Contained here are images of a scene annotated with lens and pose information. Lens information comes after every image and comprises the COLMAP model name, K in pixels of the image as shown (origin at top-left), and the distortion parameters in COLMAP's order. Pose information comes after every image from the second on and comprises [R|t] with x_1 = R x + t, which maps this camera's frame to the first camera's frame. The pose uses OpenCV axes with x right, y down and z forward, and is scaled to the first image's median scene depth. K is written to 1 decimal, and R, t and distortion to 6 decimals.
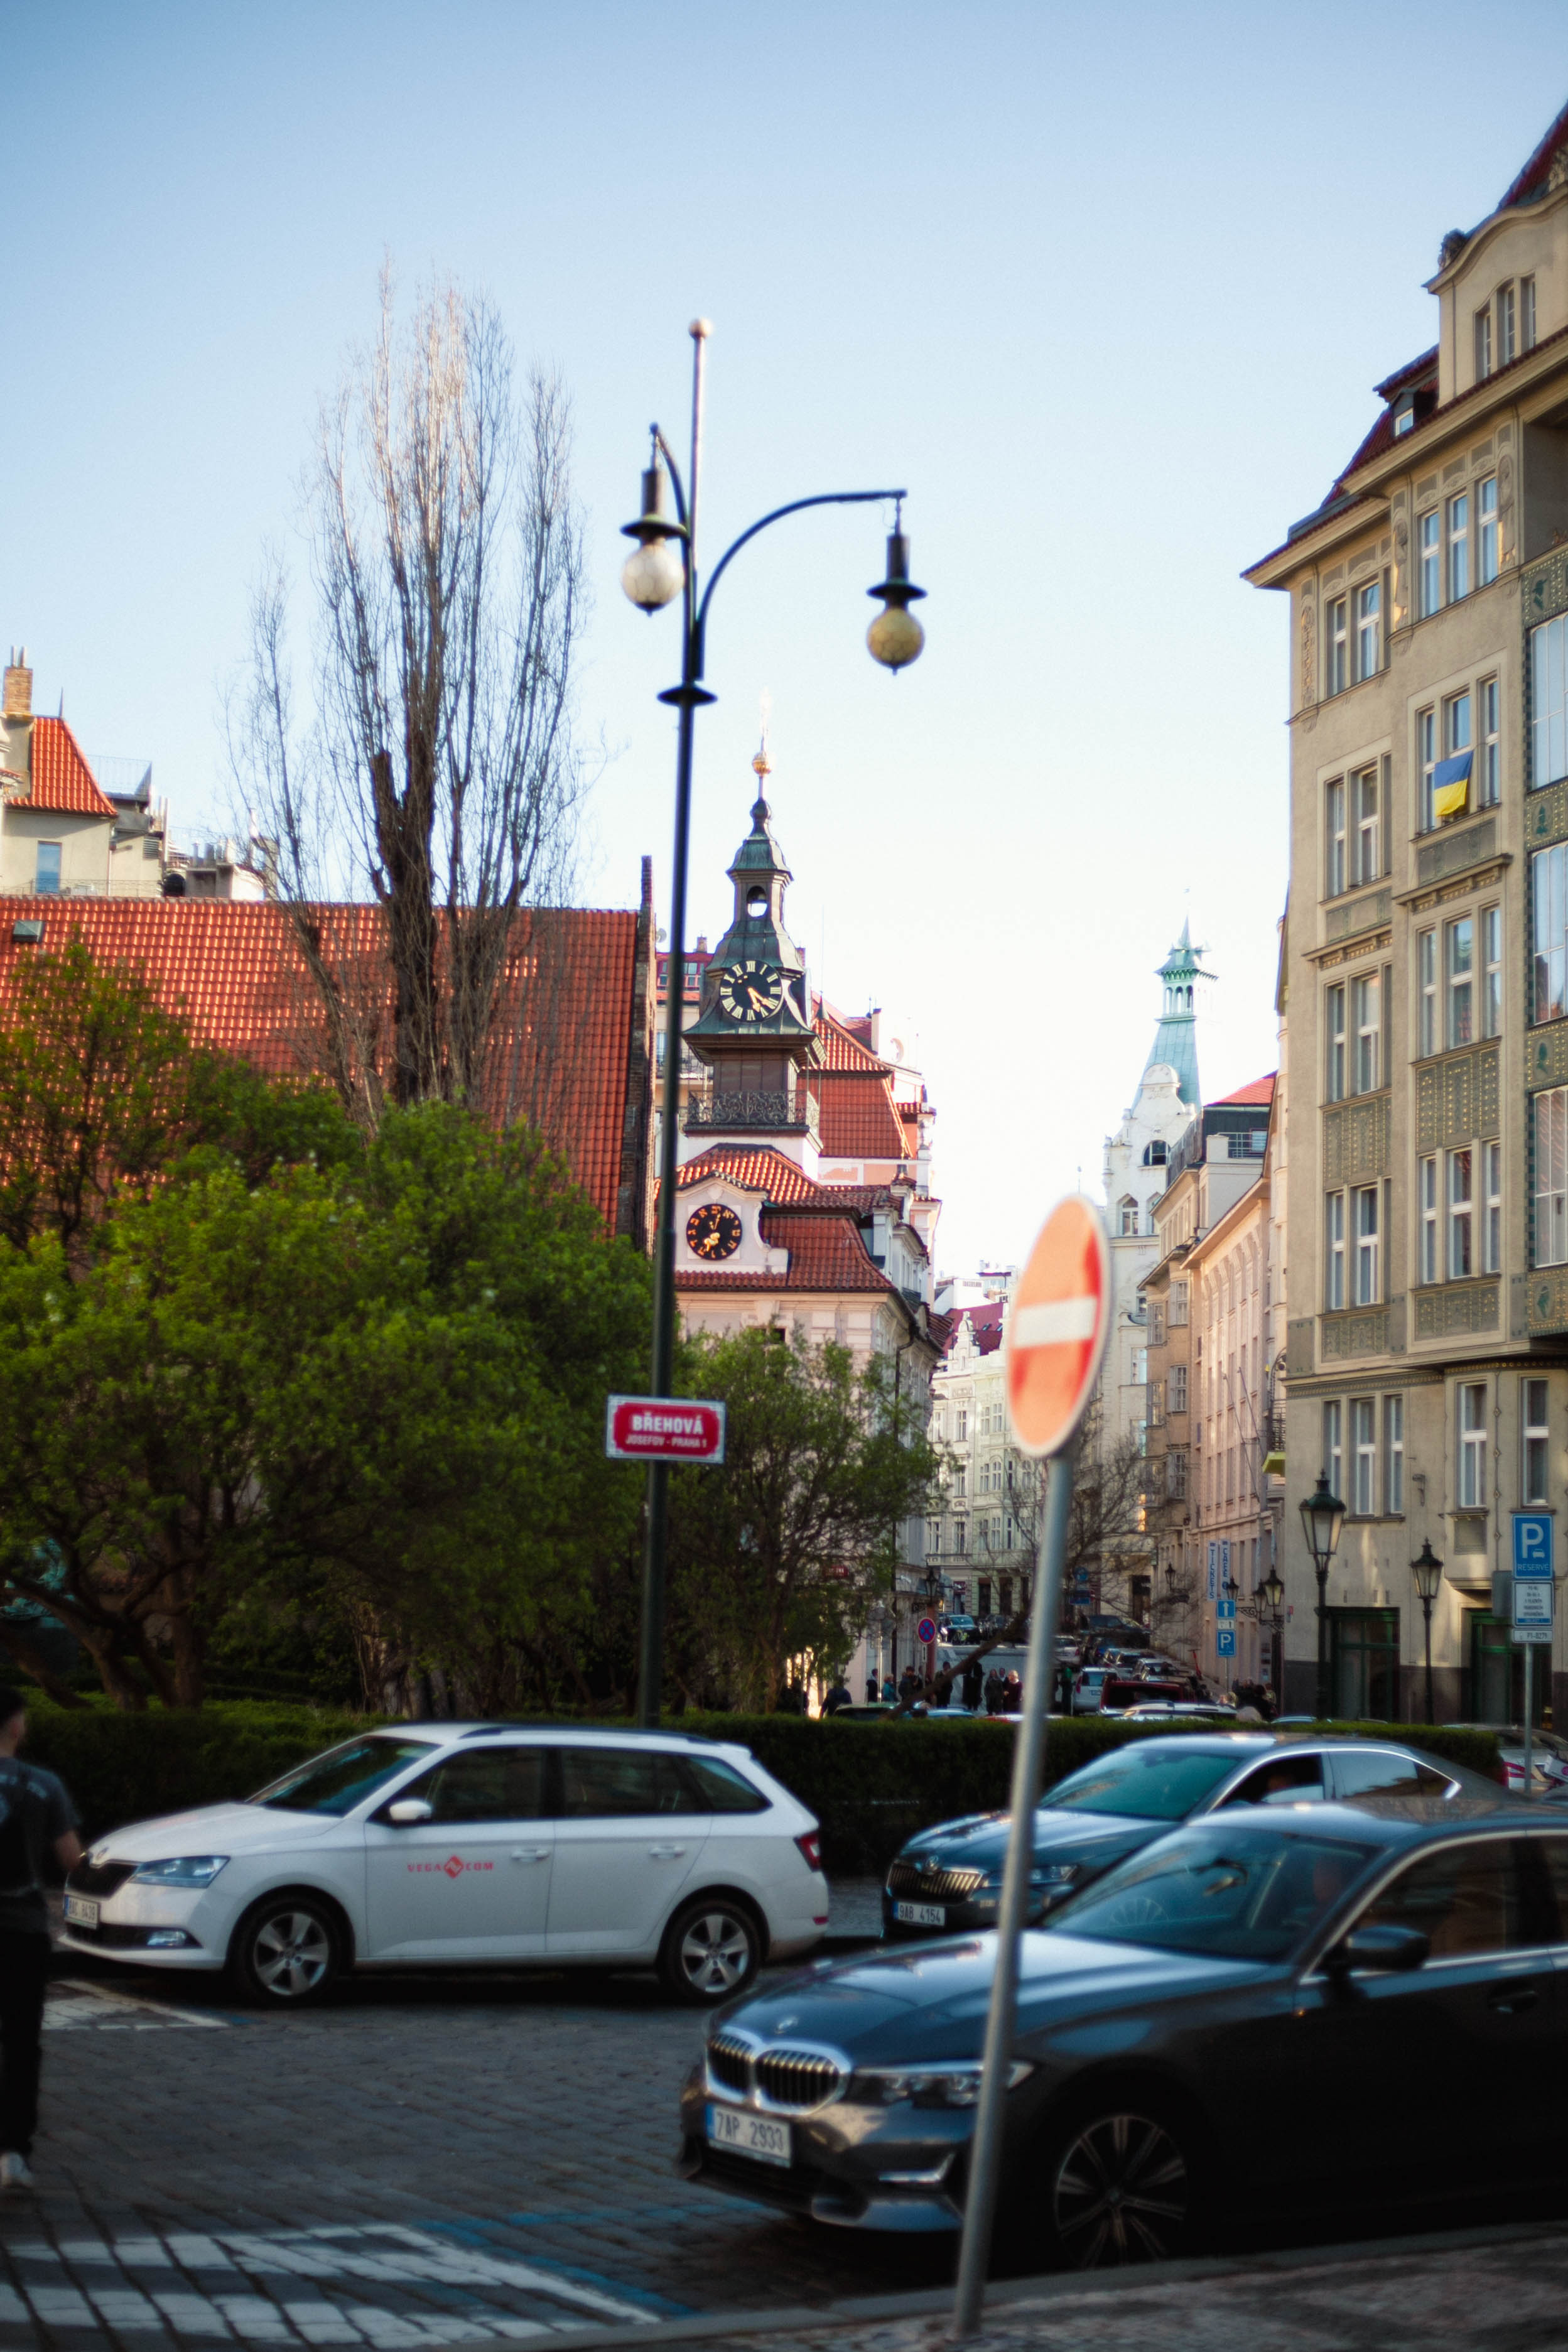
lens RADIAL K [[3590.6, 0, 784.0], [0, 3590.6, 1176.0], [0, 0, 1]] dist [-0.093350, -0.030515]
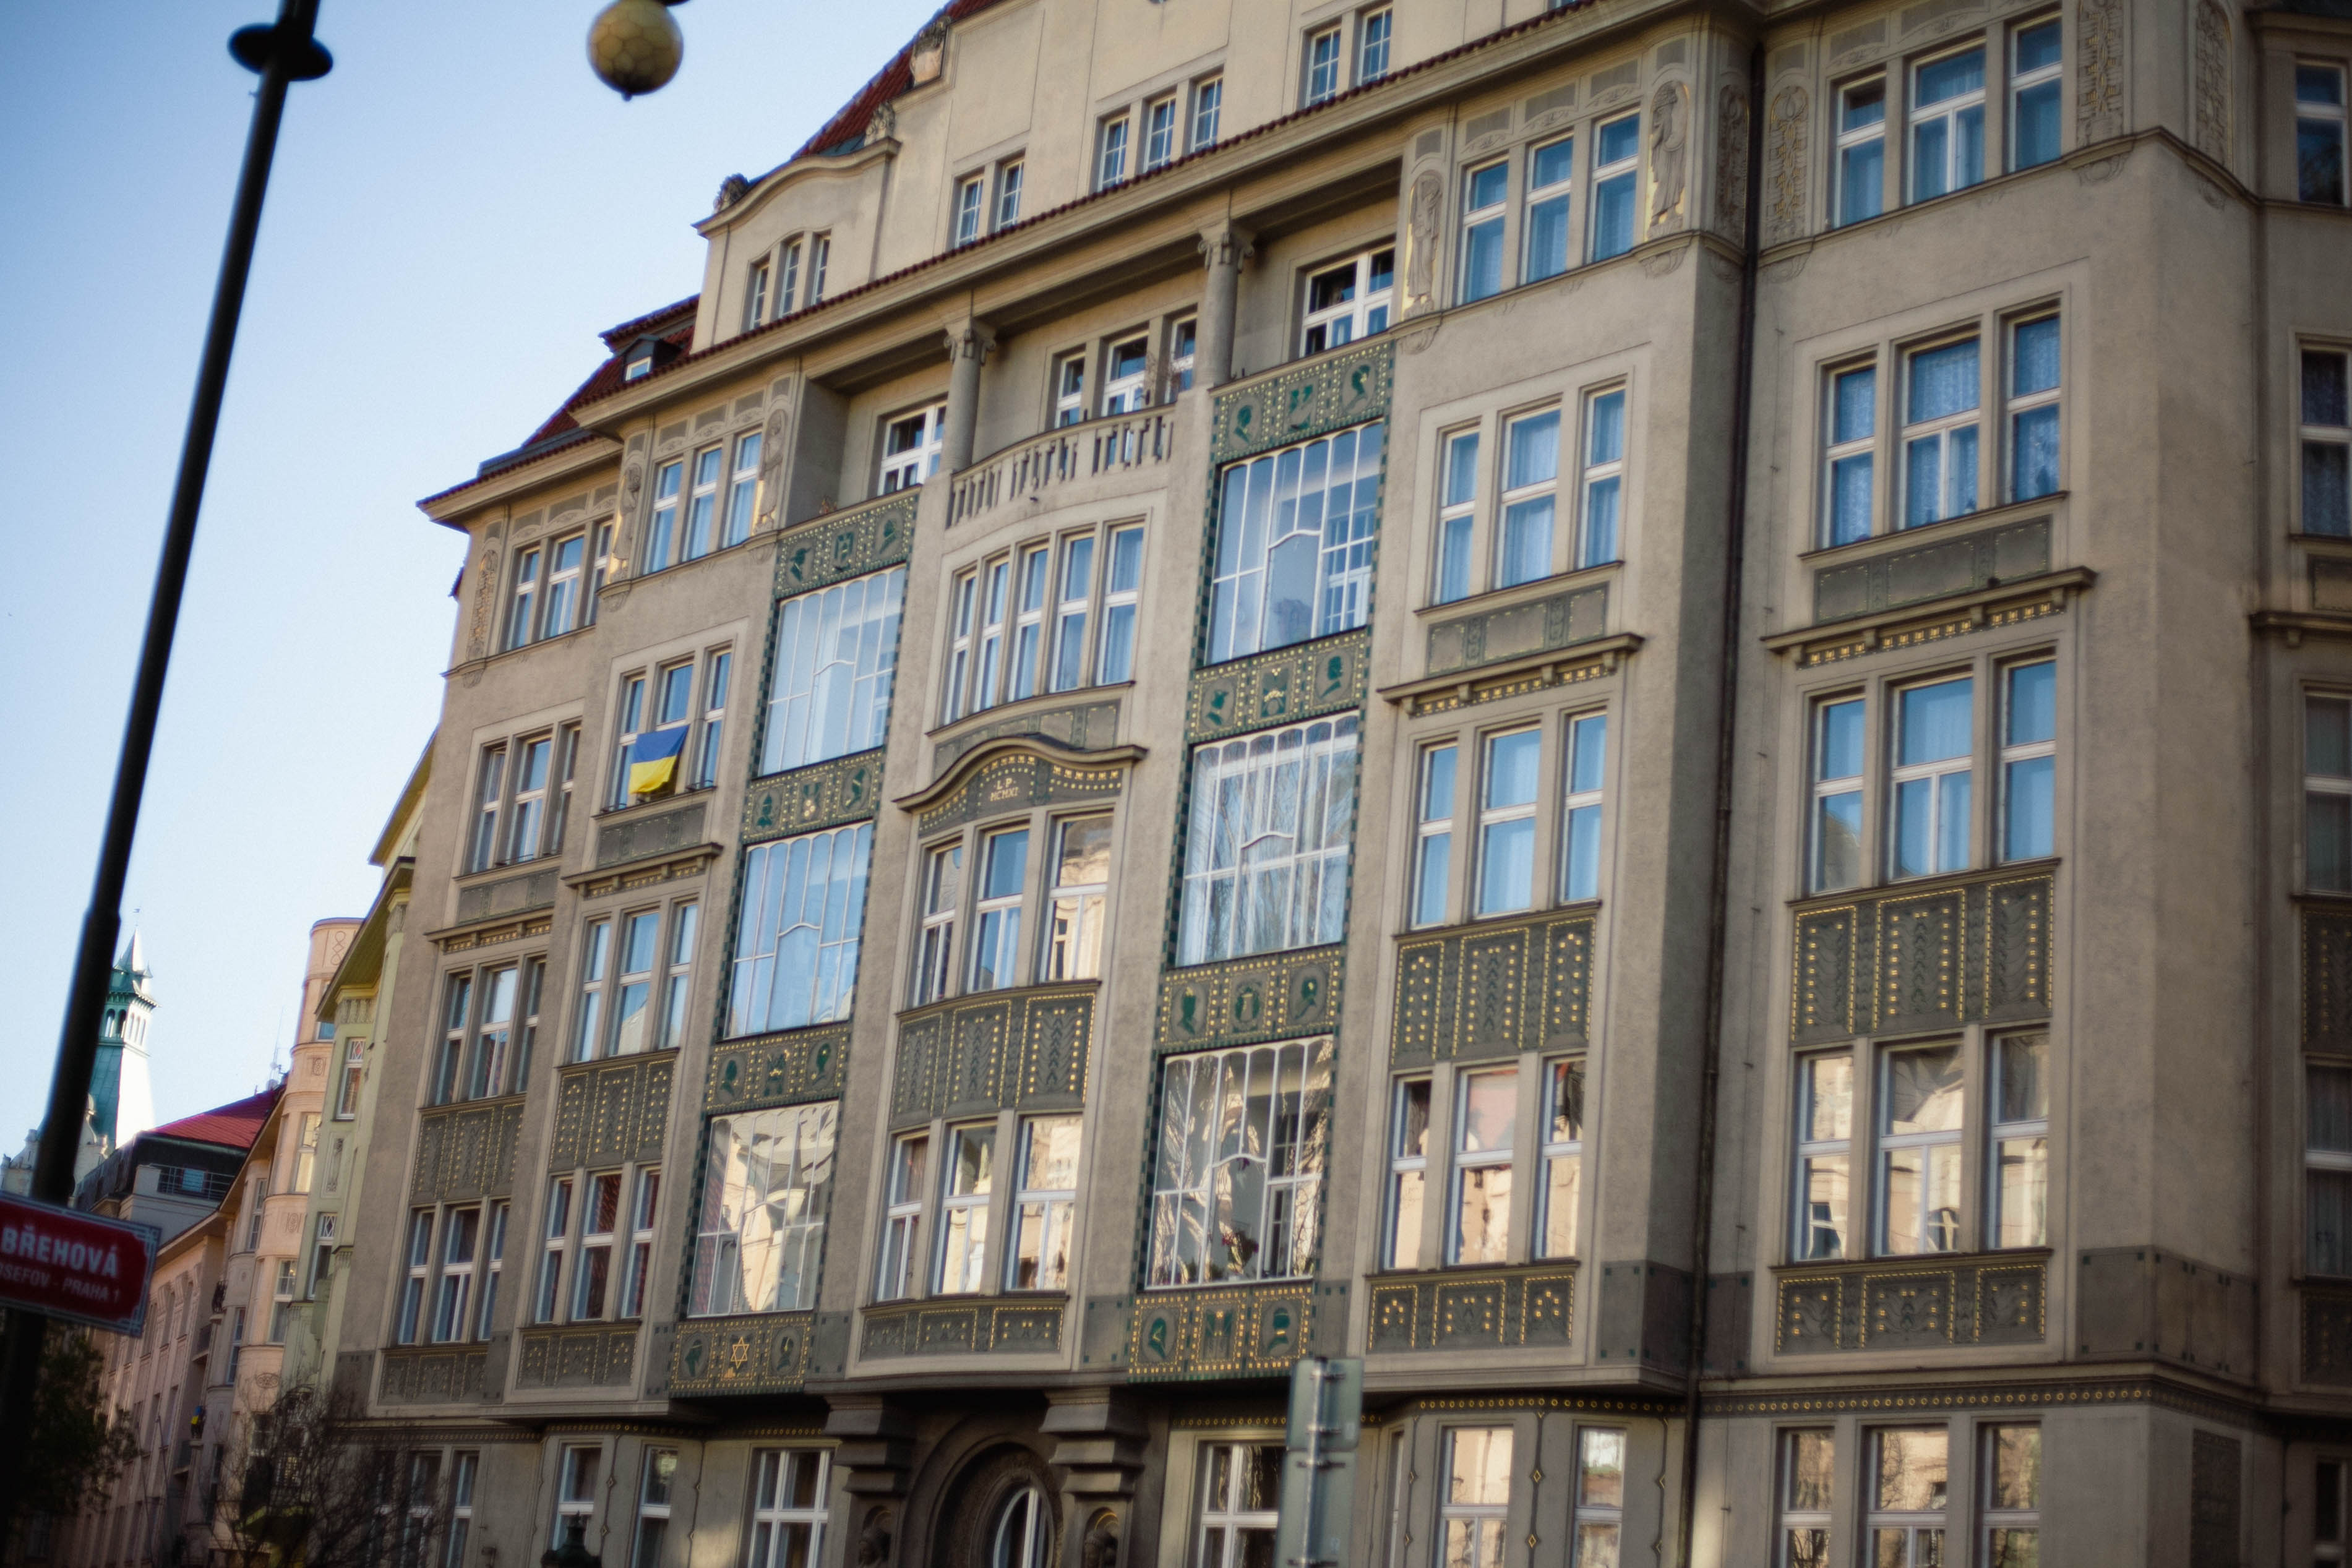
lens RADIAL K [[3457.6, 0, 1173.8], [0, 3457.6, 774.8], [0, 0, 1]] dist [-0.101522, 0.020023]
pose [[0.894366, 0.187584, 0.406105, -0.043206], [-0.124615, 0.976370, -0.176557, 0.028048], [-0.429628, 0.107300, 0.896608, 0.182447]]
